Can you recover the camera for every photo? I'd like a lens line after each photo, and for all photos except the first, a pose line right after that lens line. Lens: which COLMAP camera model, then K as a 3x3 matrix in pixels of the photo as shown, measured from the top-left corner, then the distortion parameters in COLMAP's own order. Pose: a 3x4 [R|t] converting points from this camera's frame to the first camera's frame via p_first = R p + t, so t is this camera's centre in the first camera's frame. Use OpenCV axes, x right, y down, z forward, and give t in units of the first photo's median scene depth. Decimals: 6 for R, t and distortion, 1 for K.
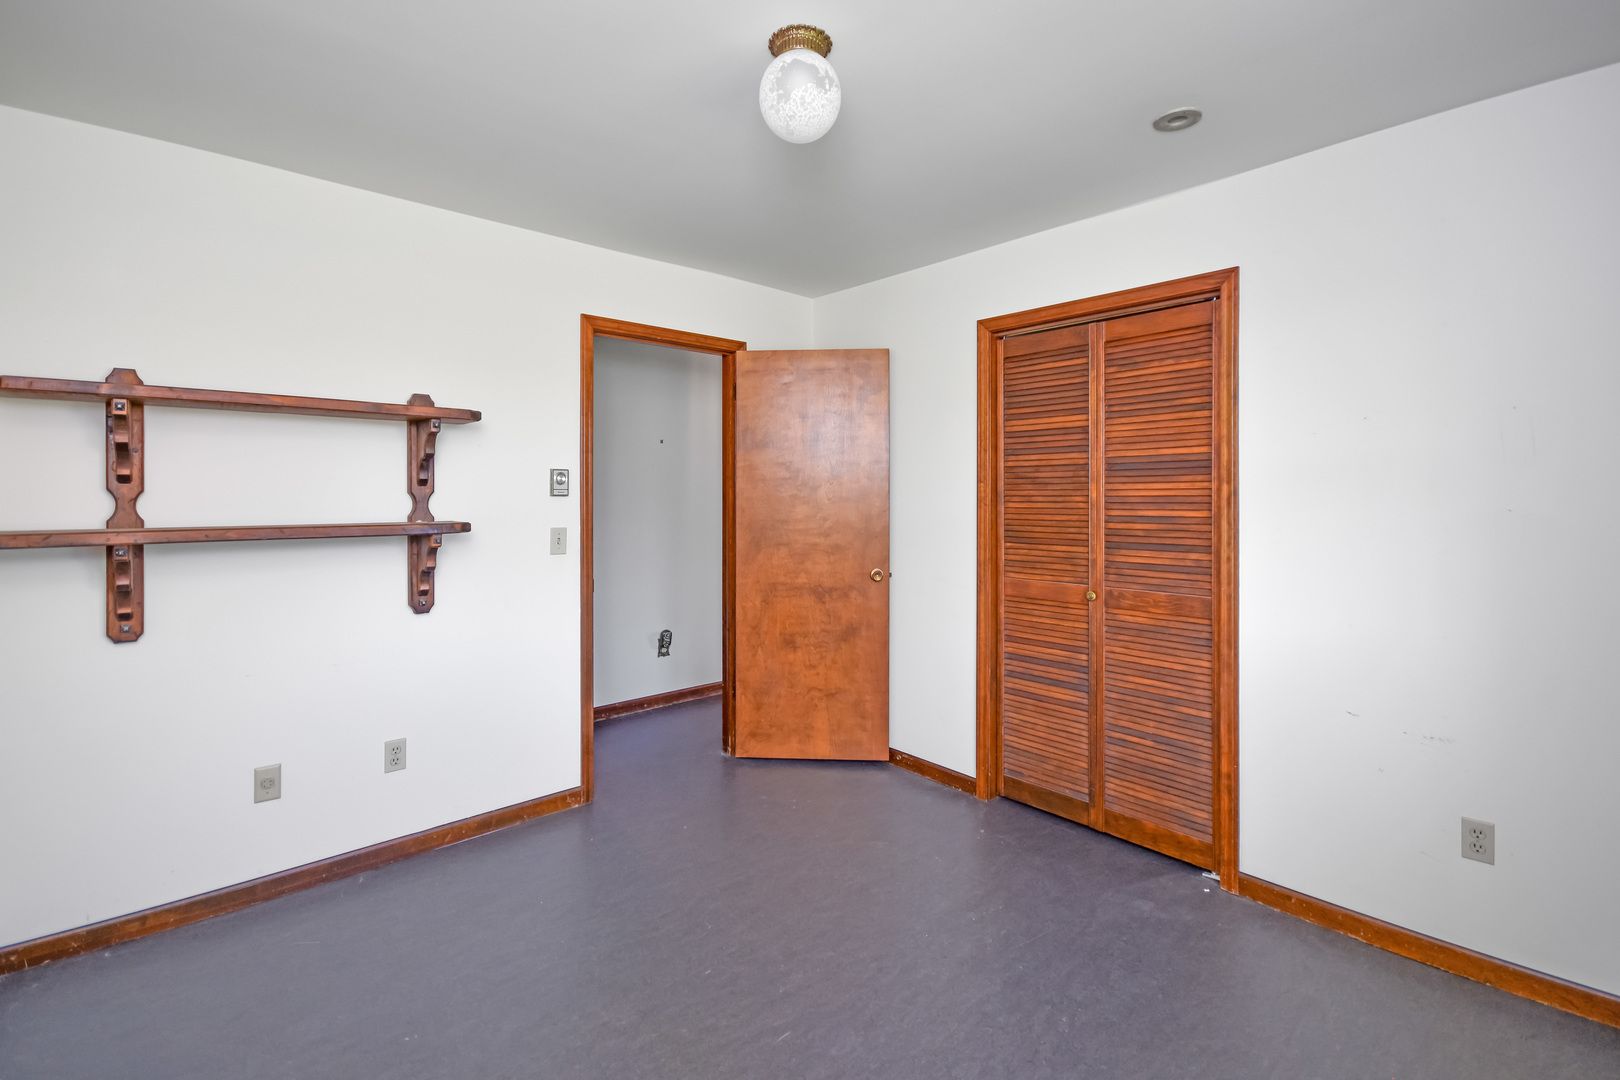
lens RADIAL K [[717.2, 0, 804.9], [0, 717.2, 500.6], [0, 0, 1]] dist [0.002881, -0.000253]
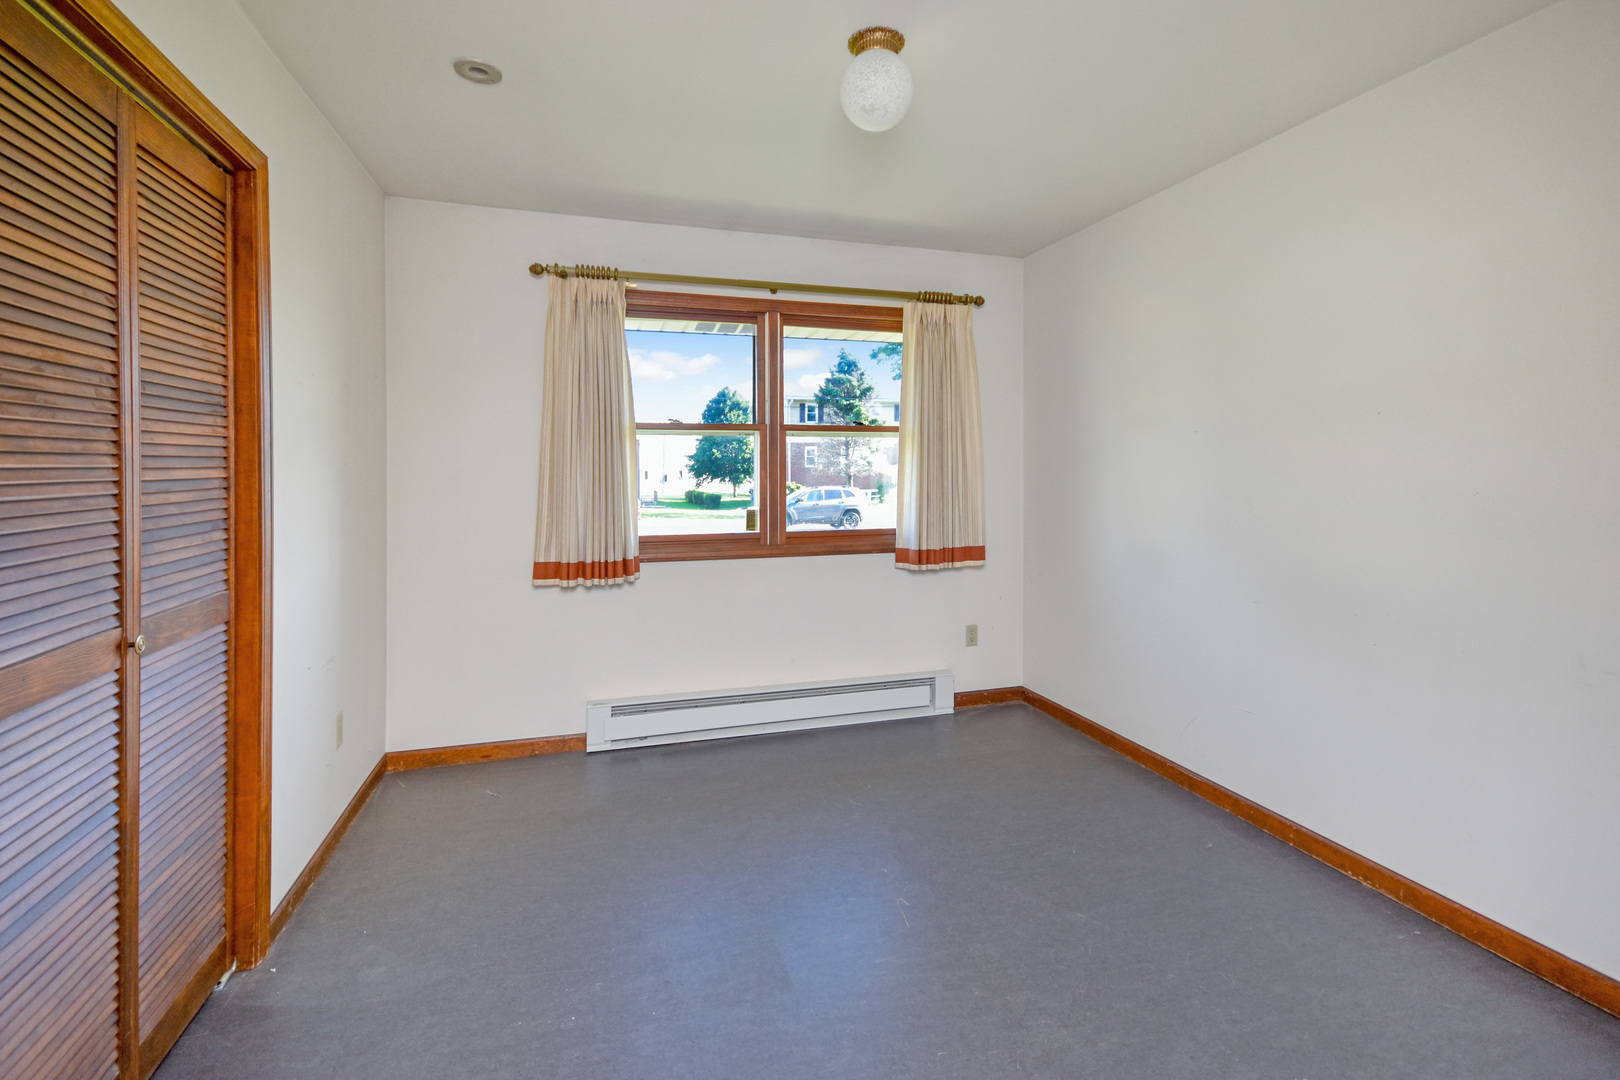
lens RADIAL K [[725.9, 0, 805.3], [0, 725.9, 473.5], [0, 0, 1]] dist [-0.002858, -0.000638]
pose [[-0.907237, -0.006318, 0.420573, -0.234456], [-0.000518, 0.999903, 0.013904, 0.007620], [-0.420620, 0.012397, -0.907152, 1.280877]]
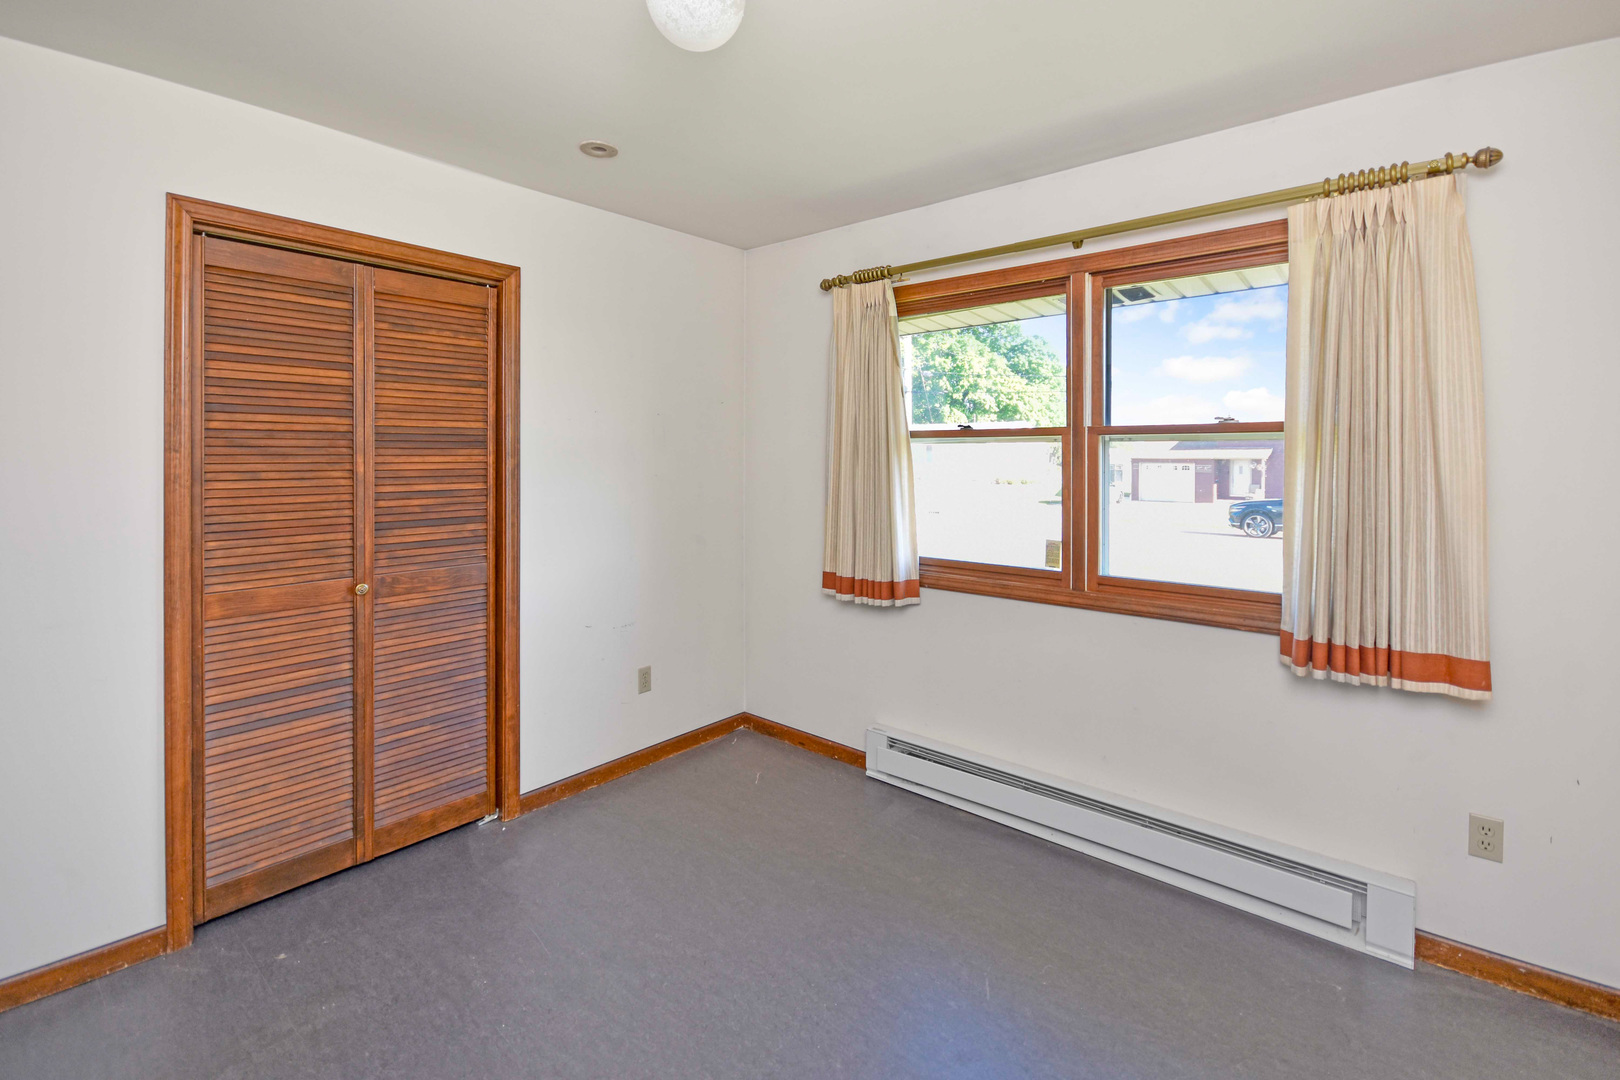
lens RADIAL K [[734.5, 0, 817.9], [0, 734.5, 462.3], [0, 0, 1]] dist [-0.001420, -0.000358]
pose [[-0.142481, -0.013391, 0.989707, -0.537239], [0.000194, 0.999908, 0.013557, -0.028092], [-0.989798, 0.002124, -0.142465, 0.602584]]
